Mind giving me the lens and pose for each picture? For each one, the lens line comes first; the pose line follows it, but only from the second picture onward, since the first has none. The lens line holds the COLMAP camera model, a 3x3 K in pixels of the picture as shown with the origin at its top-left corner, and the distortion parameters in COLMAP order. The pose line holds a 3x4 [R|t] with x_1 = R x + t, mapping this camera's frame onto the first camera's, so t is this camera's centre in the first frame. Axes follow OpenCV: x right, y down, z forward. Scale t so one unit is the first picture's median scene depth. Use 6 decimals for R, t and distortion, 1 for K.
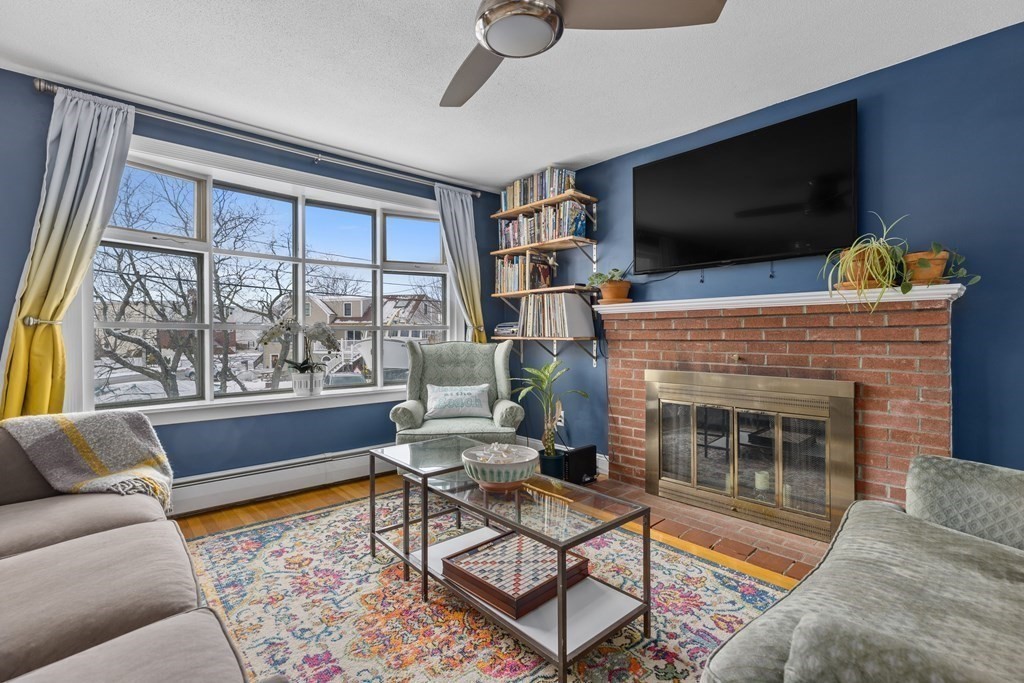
lens RADIAL K [[462.4, 0, 507.6], [0, 462.4, 339.7], [0, 0, 1]] dist [-0.010273, 0.004852]
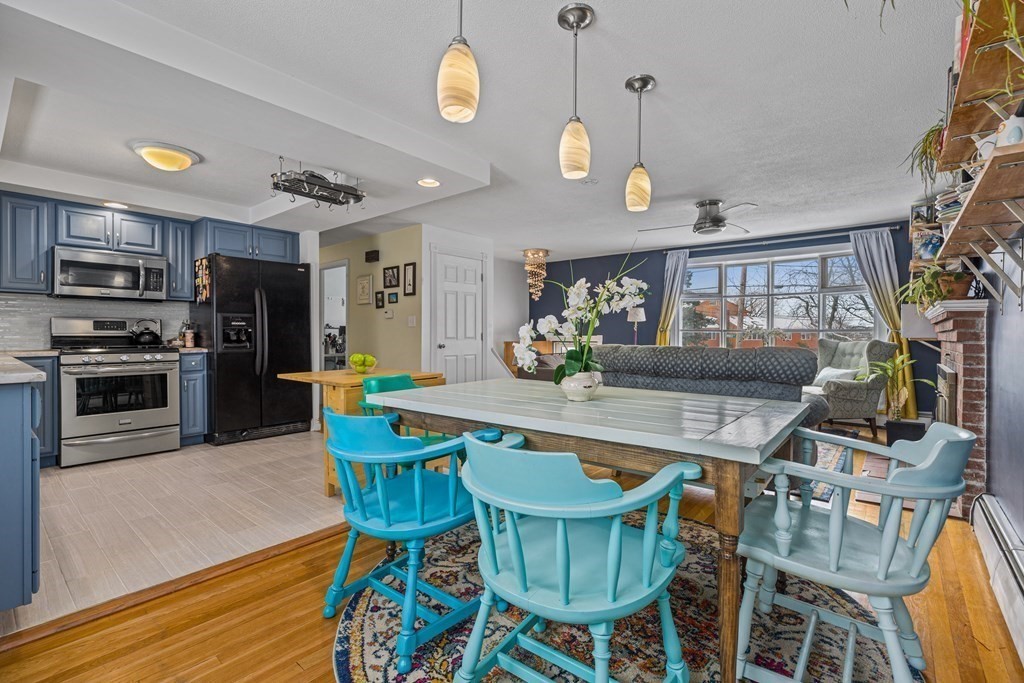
lens RADIAL K [[462.4, 0, 511.8], [0, 462.4, 337.5], [0, 0, 1]] dist [-0.010273, 0.004852]
pose [[0.145696, 0.012365, -0.989252, 1.714575], [-0.018145, 0.999787, 0.009824, 0.002401], [0.989163, 0.016519, 0.145889, -0.406370]]
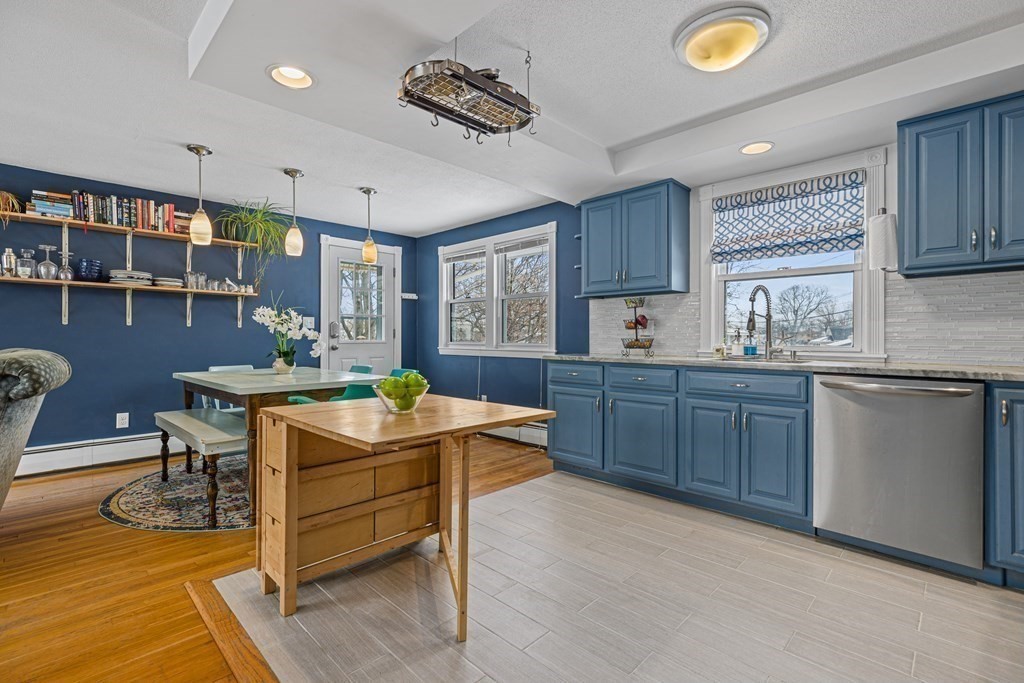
lens RADIAL K [[462.4, 0, 514.2], [0, 462.4, 338.2], [0, 0, 1]] dist [-0.010273, 0.004852]
pose [[-0.075044, 0.004282, 0.997171, -0.531199], [0.015892, 0.999869, -0.003097, 0.020513], [-0.997054, 0.015615, -0.075102, -0.779635]]
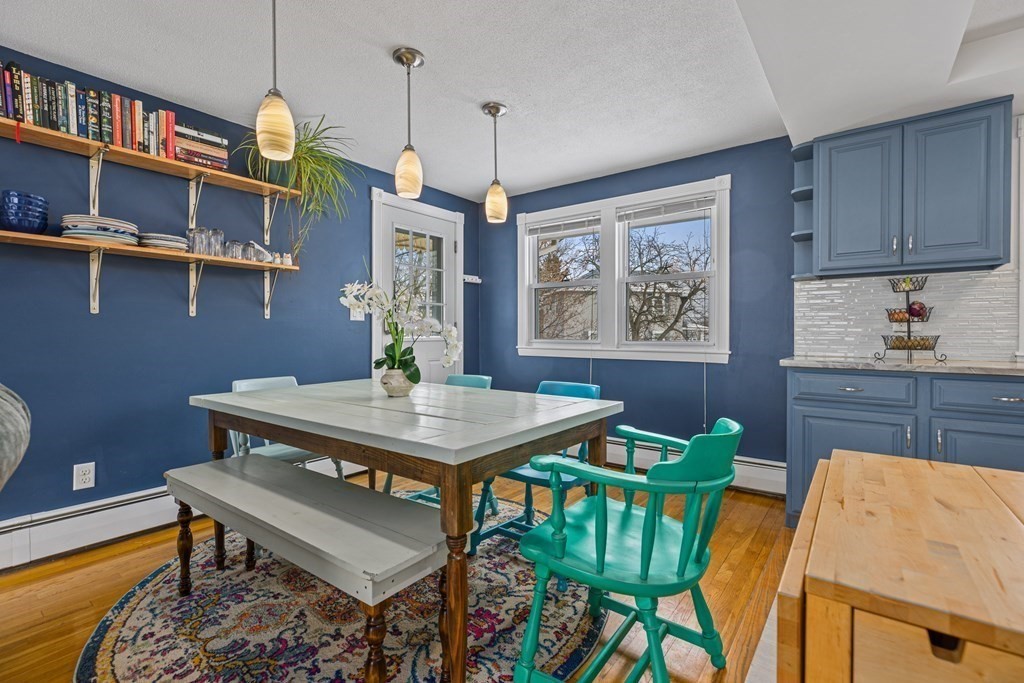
lens RADIAL K [[462.4, 0, 512.4], [0, 462.4, 336.0], [0, 0, 1]] dist [-0.010273, 0.004852]
pose [[-0.193213, -0.000875, 0.981156, 0.081416], [0.015930, 0.999865, 0.004029, 0.006151], [-0.981028, 0.016408, -0.193173, -0.216828]]
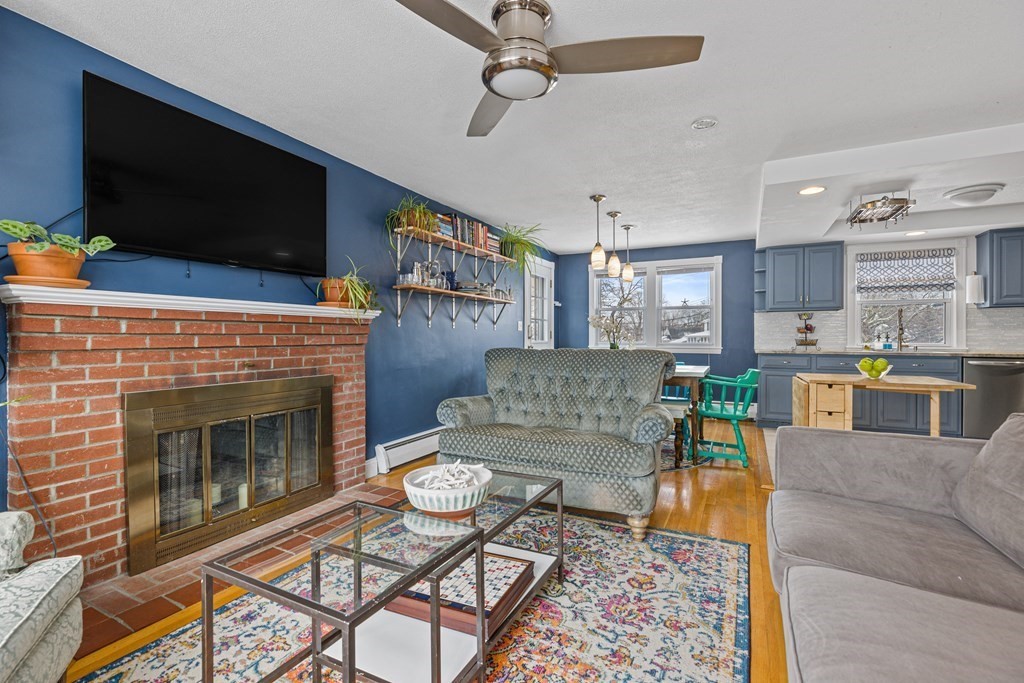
lens RADIAL K [[462.4, 0, 512.7], [0, 462.4, 338.2], [0, 0, 1]] dist [-0.010273, 0.004852]
pose [[-0.372180, 0.003671, 0.928153, -0.665580], [0.015849, 0.999872, 0.002400, -0.009706], [-0.928025, 0.015604, -0.372191, 0.921825]]
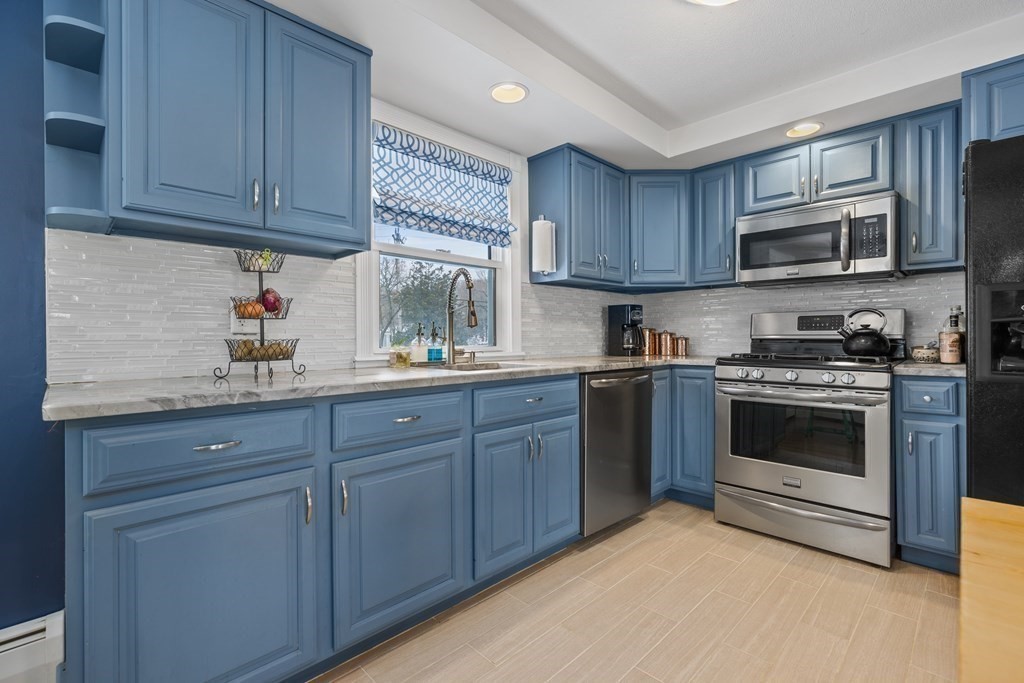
lens RADIAL K [[462.4, 0, 512.1], [0, 462.4, 337.6], [0, 0, 1]] dist [-0.010273, 0.004852]
pose [[-0.998230, 0.008872, -0.058812, 0.586555], [0.007723, 0.999775, 0.019742, 0.010079], [0.058974, 0.019253, -0.998074, -0.576948]]
